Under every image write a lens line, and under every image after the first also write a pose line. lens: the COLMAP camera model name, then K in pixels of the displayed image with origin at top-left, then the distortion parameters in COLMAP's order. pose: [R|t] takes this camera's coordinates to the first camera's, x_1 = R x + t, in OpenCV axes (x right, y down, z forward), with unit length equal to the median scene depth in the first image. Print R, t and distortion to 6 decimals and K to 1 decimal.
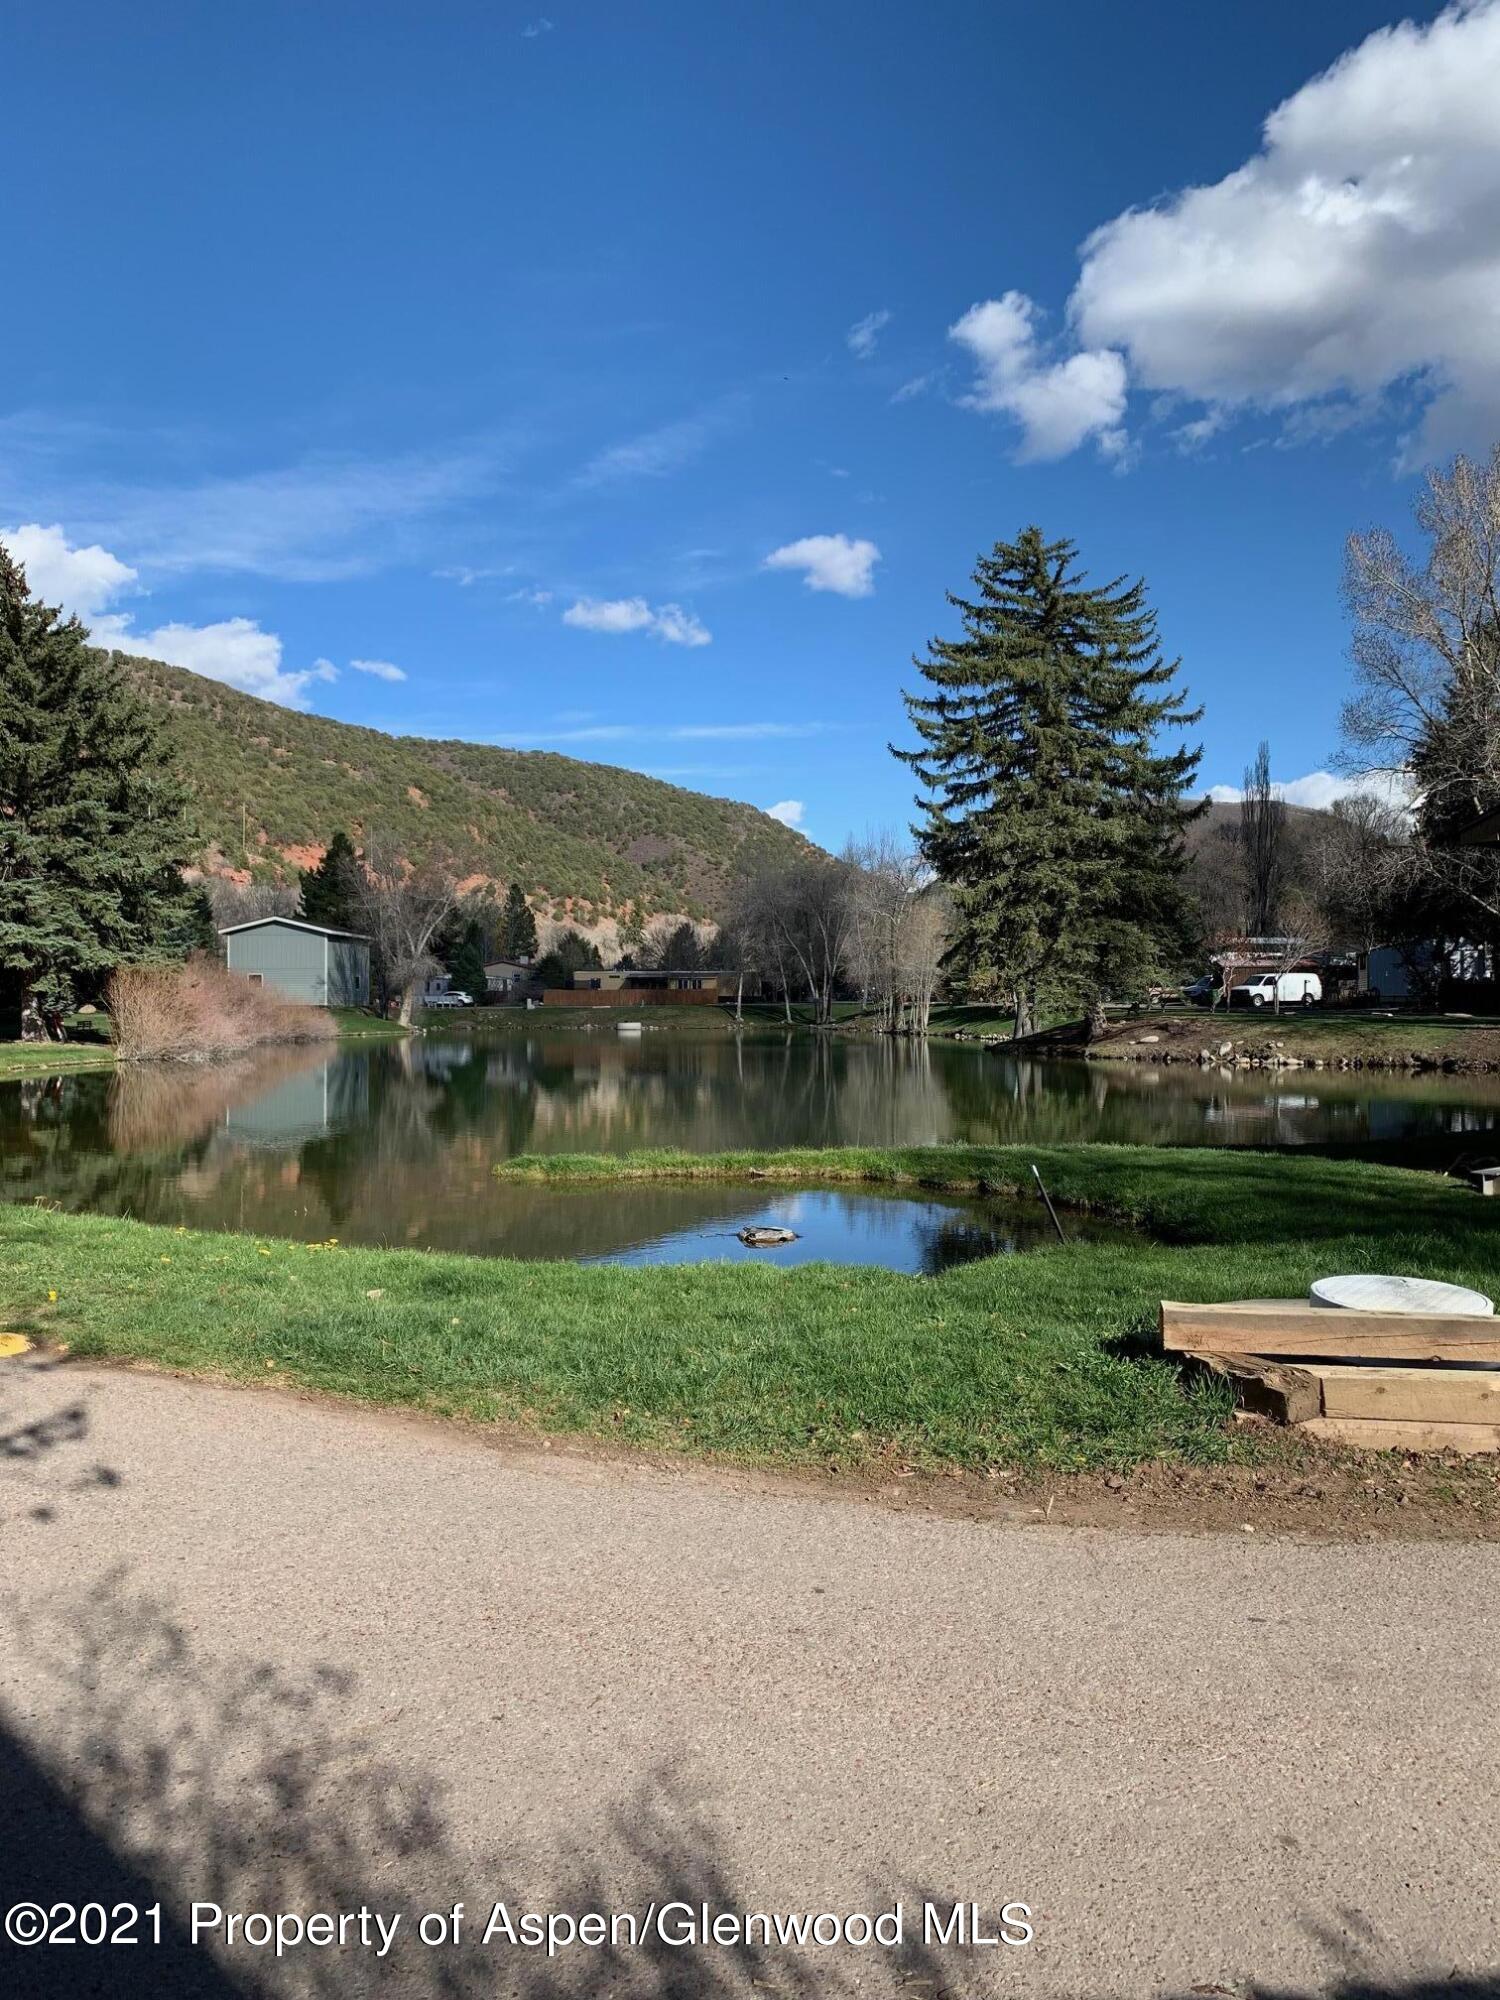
lens RADIAL K [[1458.9, 0, 728.0], [0, 1458.9, 1021.7], [0, 0, 1]] dist [0.119245, -0.283774]
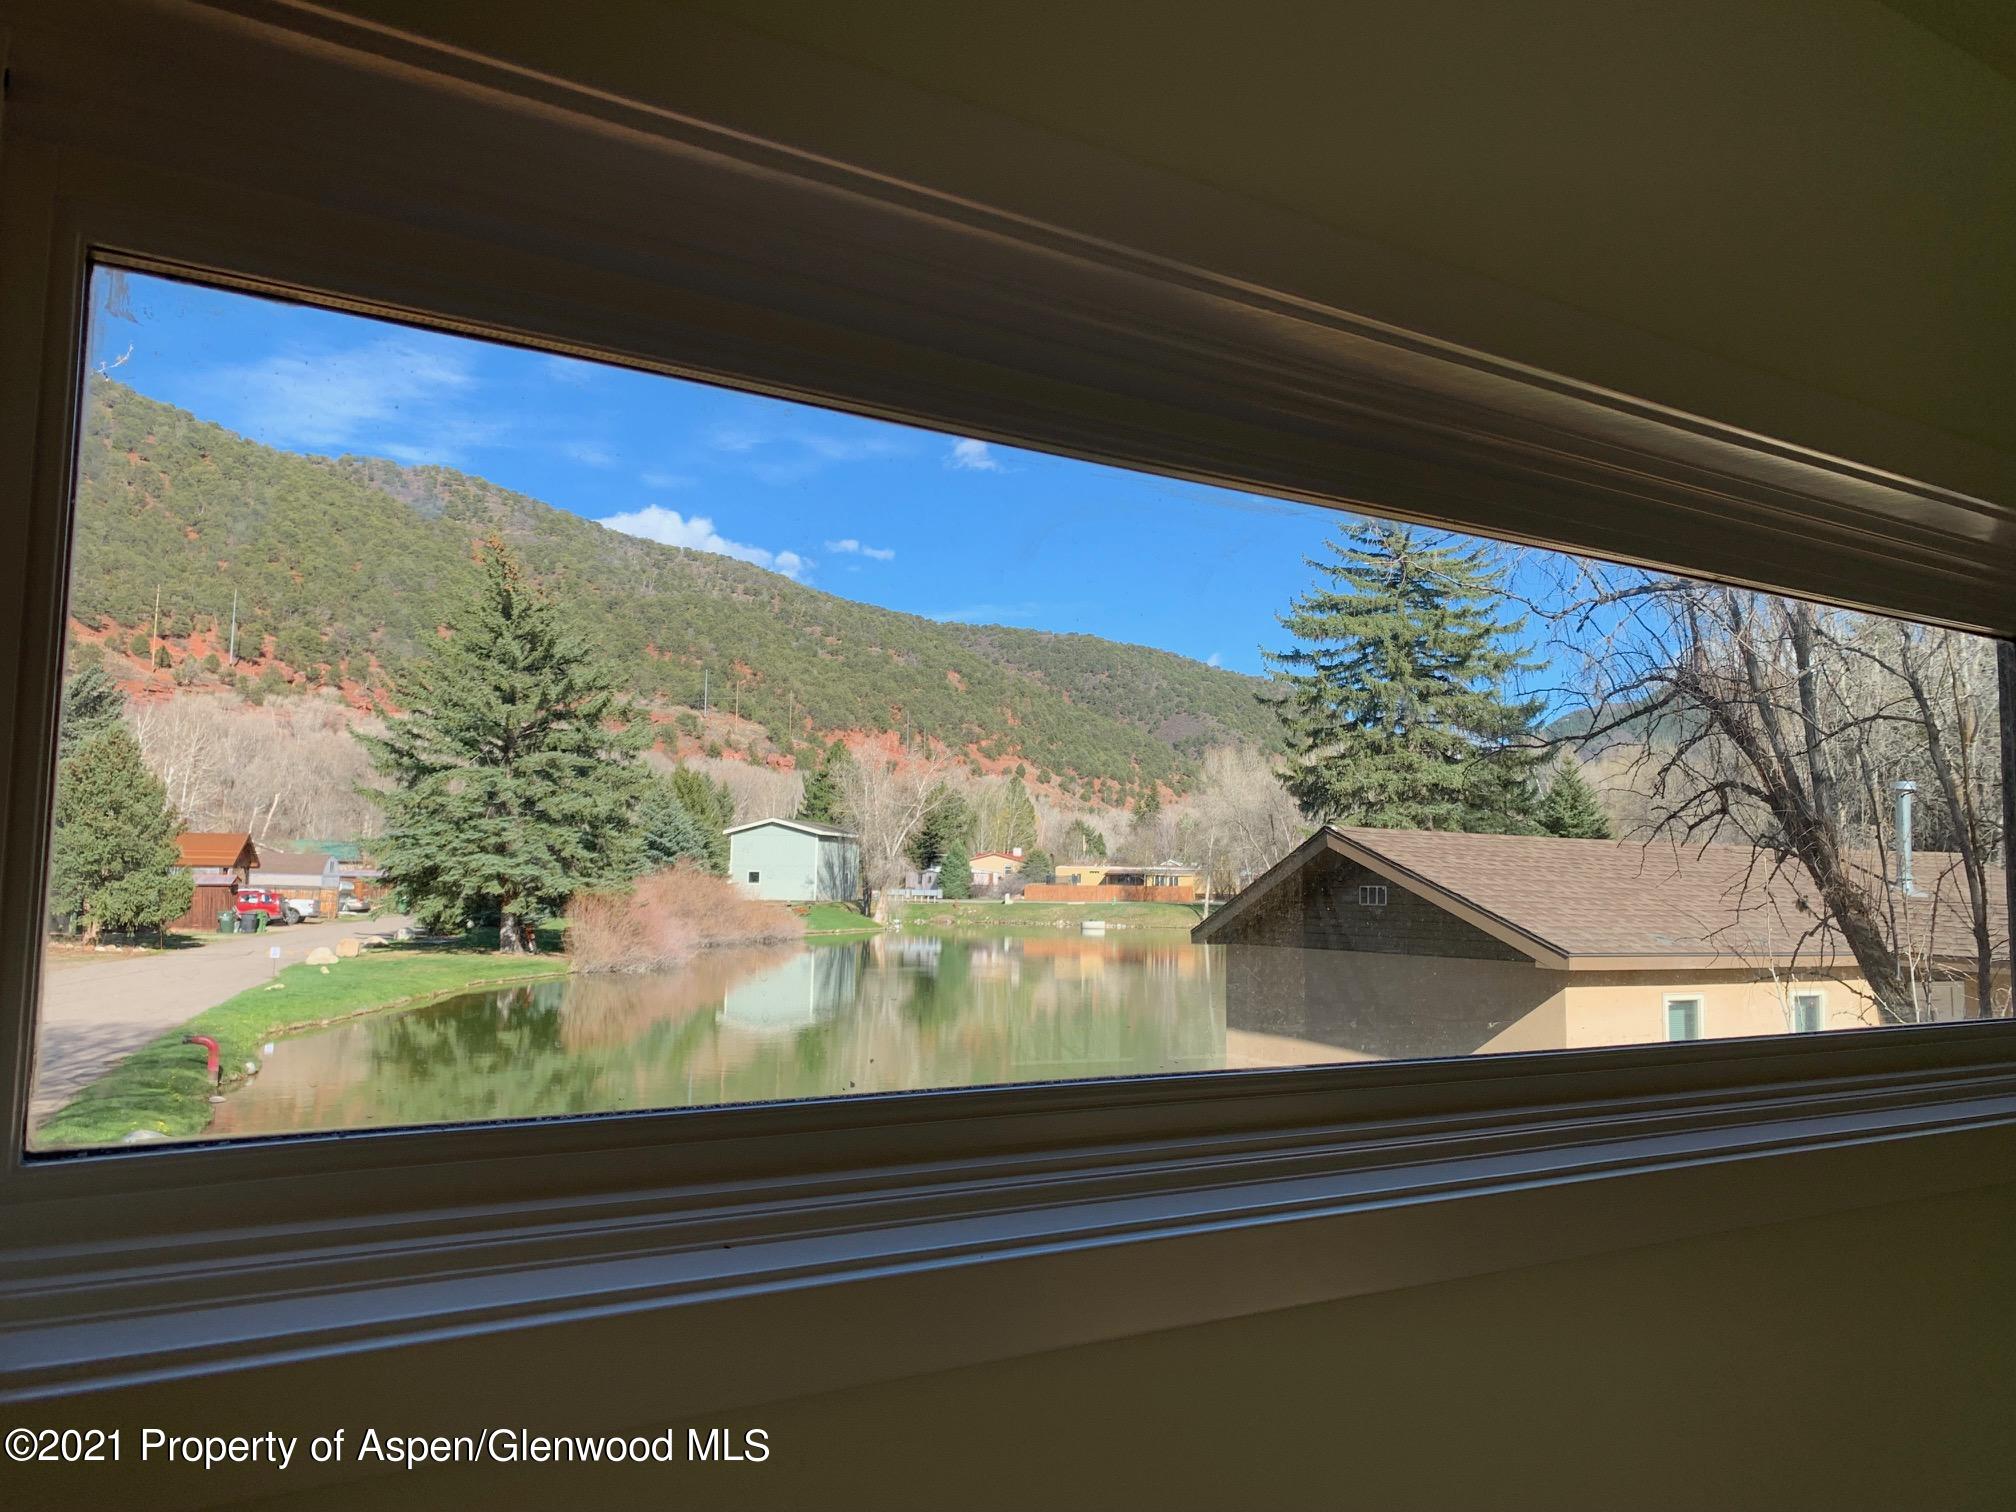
lens RADIAL K [[1470.6, 0, 1008.0], [0, 1470.6, 756.0], [0, 0, 1]] dist [0.119245, -0.283774]
pose [[0.984218, -0.001630, -0.176955, 0.124270], [-0.015320, 0.995419, -0.094378, -0.036190], [0.176298, 0.095599, 0.979684, -0.094988]]
